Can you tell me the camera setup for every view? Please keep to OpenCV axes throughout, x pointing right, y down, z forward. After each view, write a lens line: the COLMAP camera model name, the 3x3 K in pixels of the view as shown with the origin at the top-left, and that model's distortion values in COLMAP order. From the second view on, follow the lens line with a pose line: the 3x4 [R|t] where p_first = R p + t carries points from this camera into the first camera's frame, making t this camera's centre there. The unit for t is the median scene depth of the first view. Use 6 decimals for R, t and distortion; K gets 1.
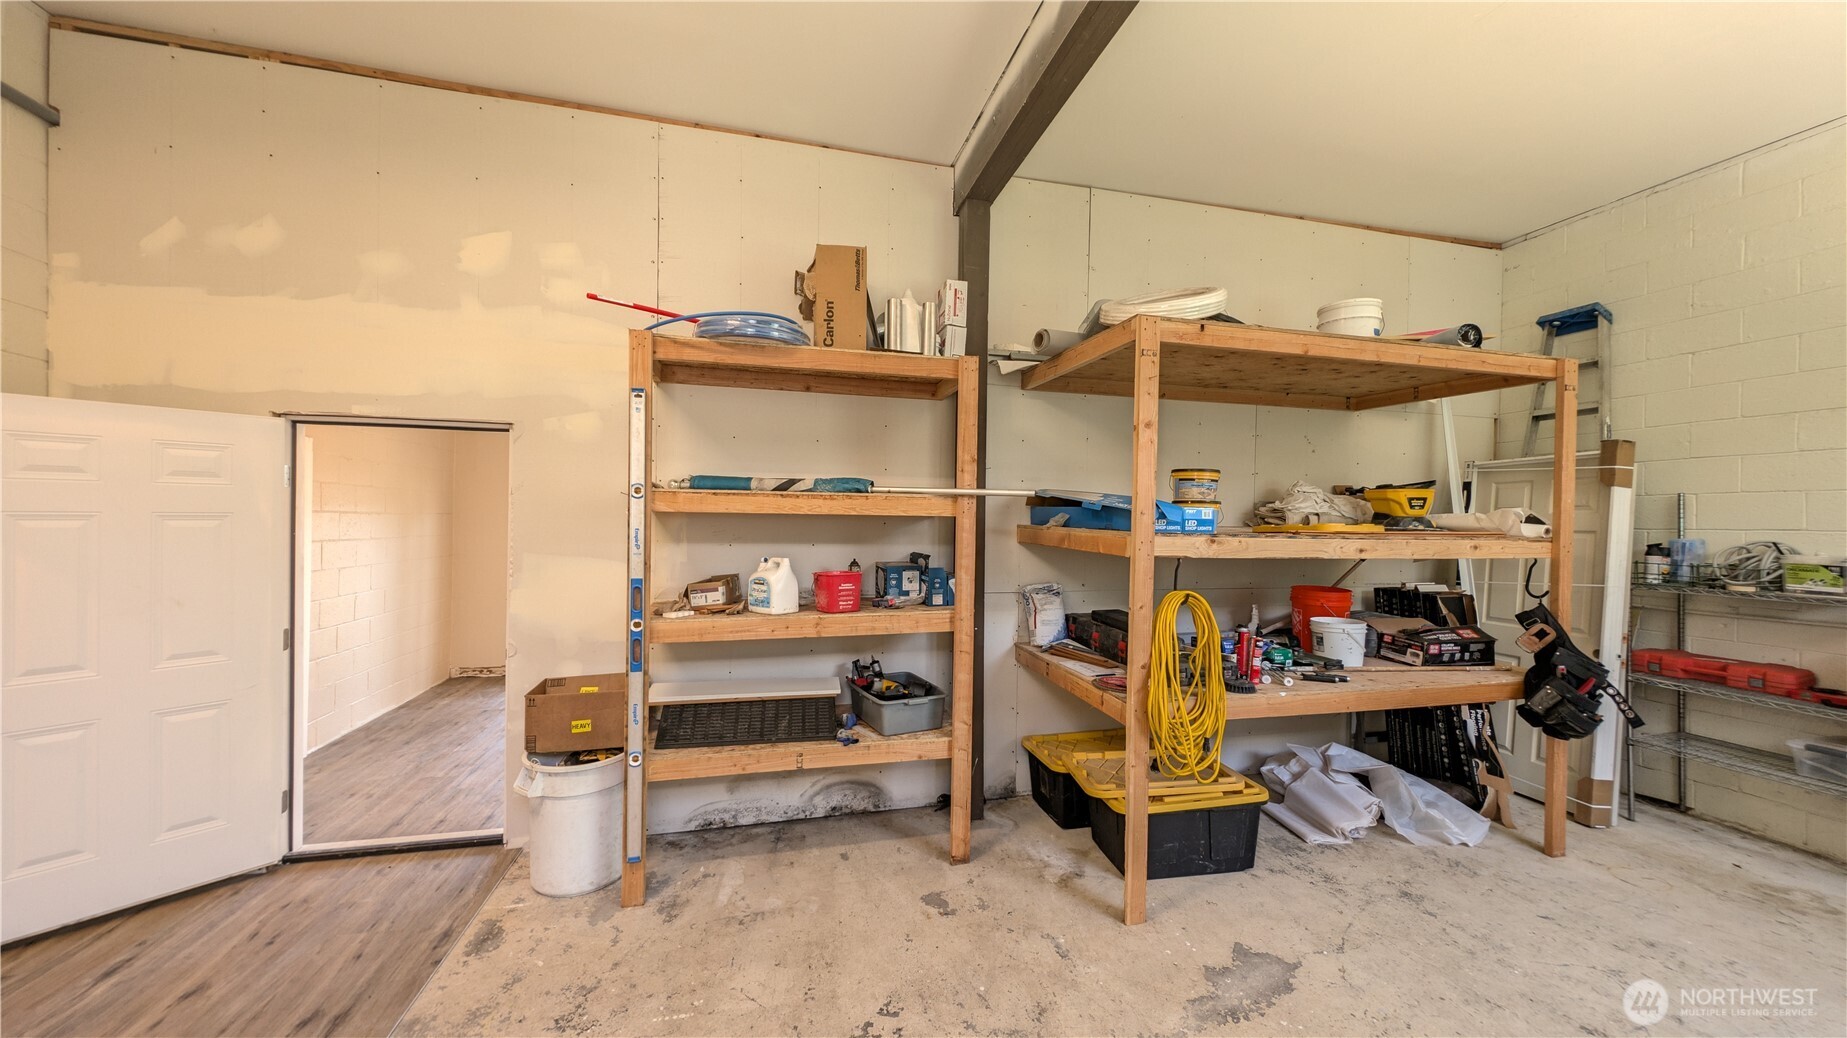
lens RADIAL K [[650.3, 0, 922.3], [0, 650.3, 519.2], [0, 0, 1]] dist [0.000497, -0.001233]
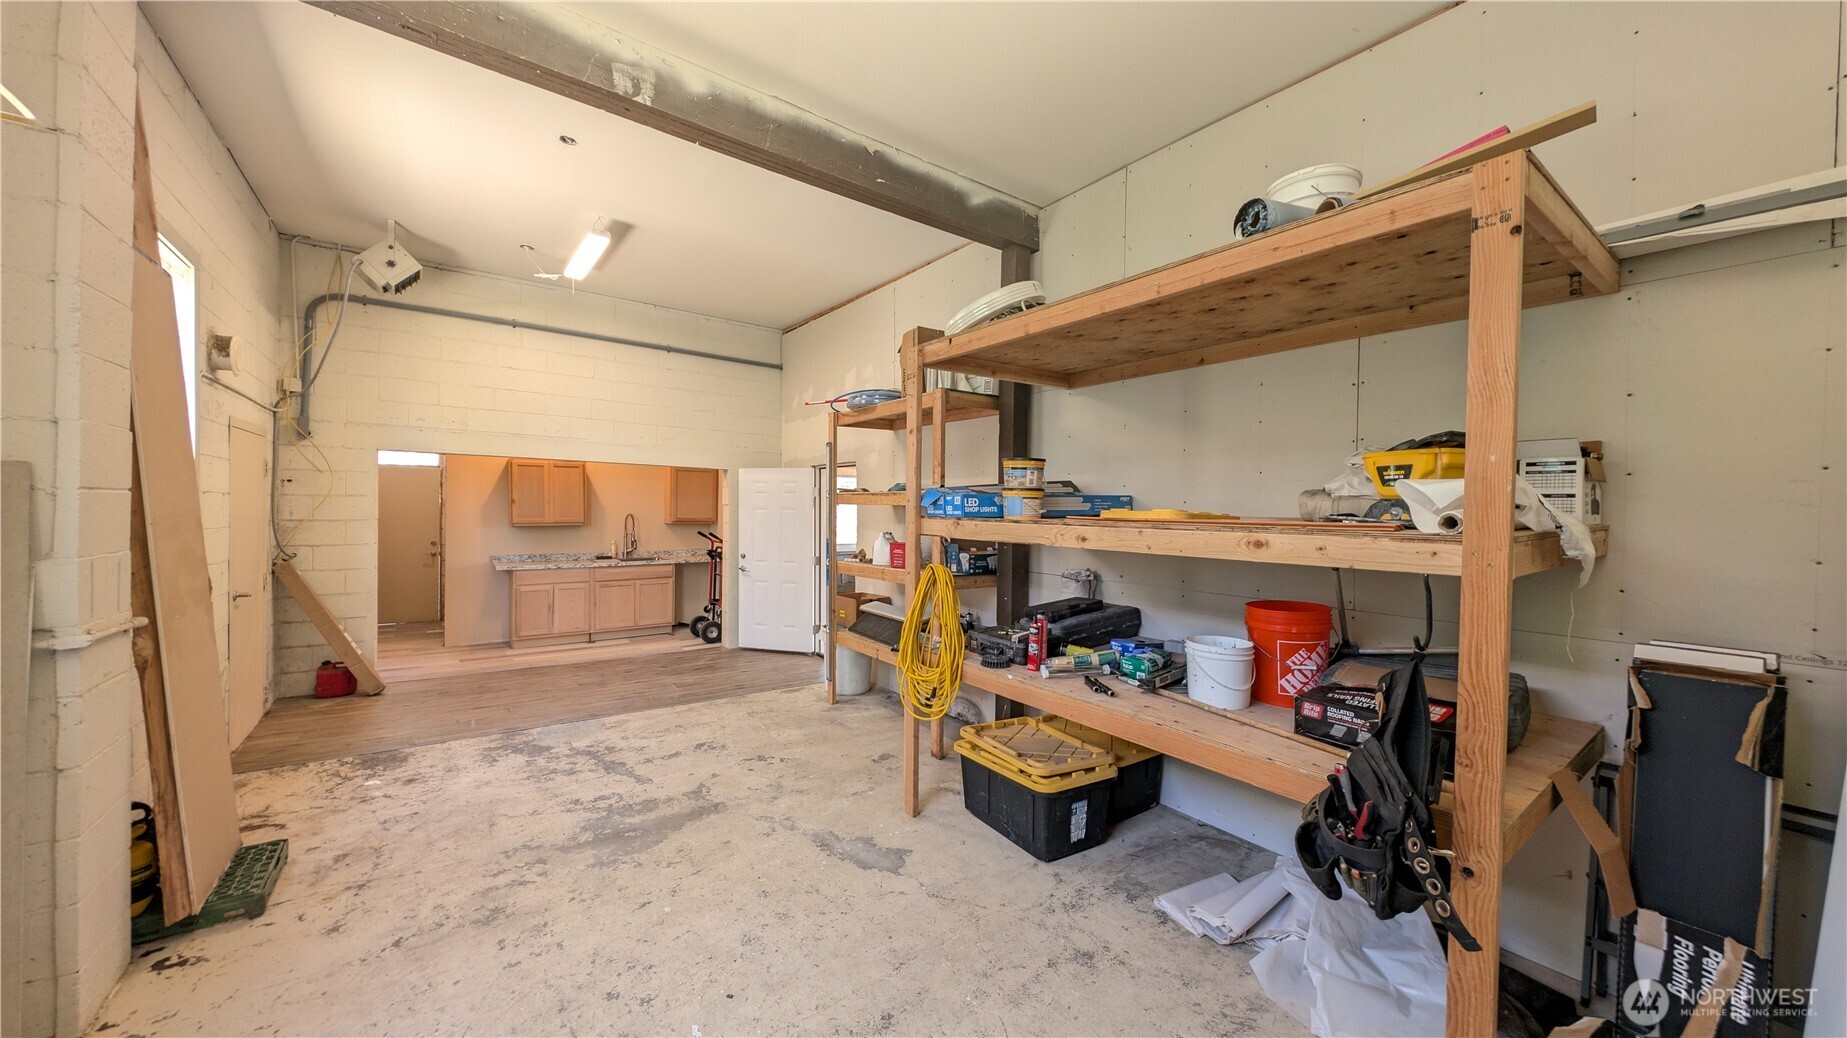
lens RADIAL K [[650.3, 0, 927.5], [0, 650.3, 511.4], [0, 0, 1]] dist [0.000497, -0.001233]
pose [[0.381267, -0.002301, -0.924462, 1.332515], [-0.009677, 0.999932, -0.006479, 0.018013], [0.924414, 0.011416, 0.381218, 0.456034]]
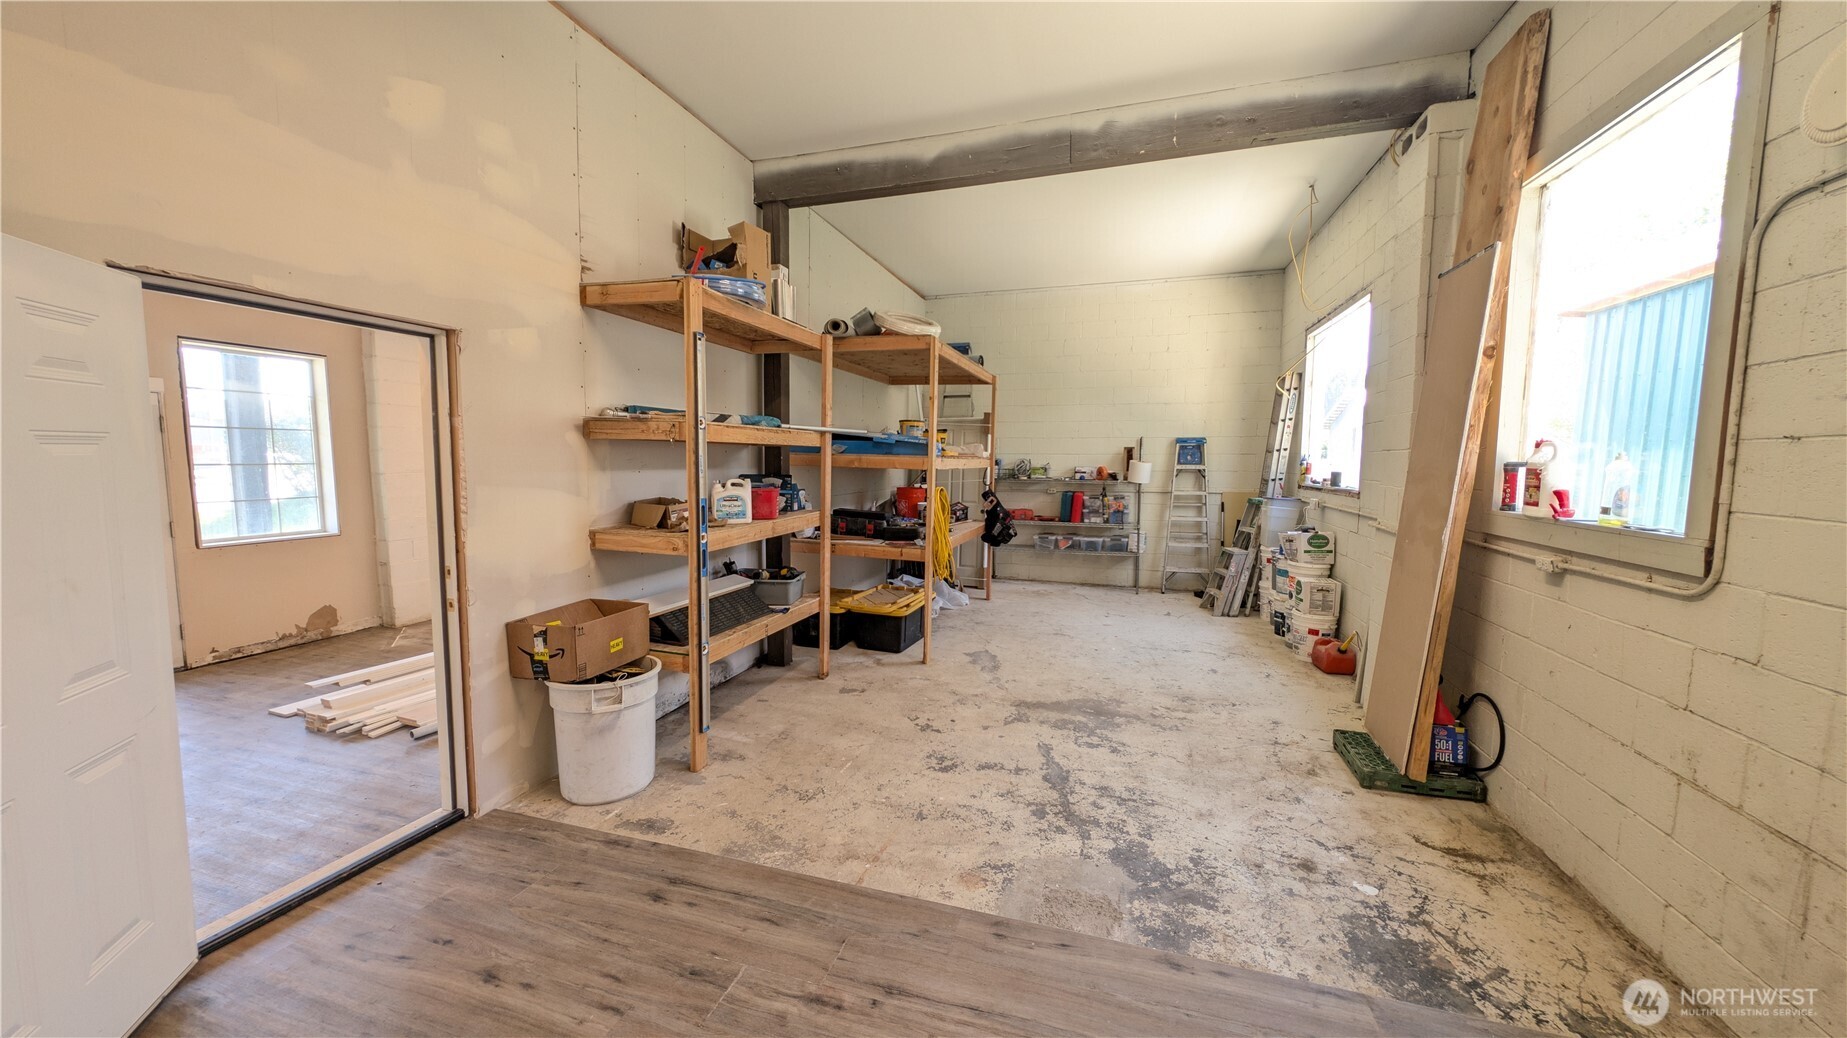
lens RADIAL K [[650.3, 0, 922.9], [0, 650.3, 521.6], [0, 0, 1]] dist [0.000497, -0.001233]
pose [[0.524257, -0.091306, 0.846651, -1.076782], [-0.002285, 0.994081, 0.108620, 0.004473], [-0.851557, -0.058880, 0.520946, 0.040736]]
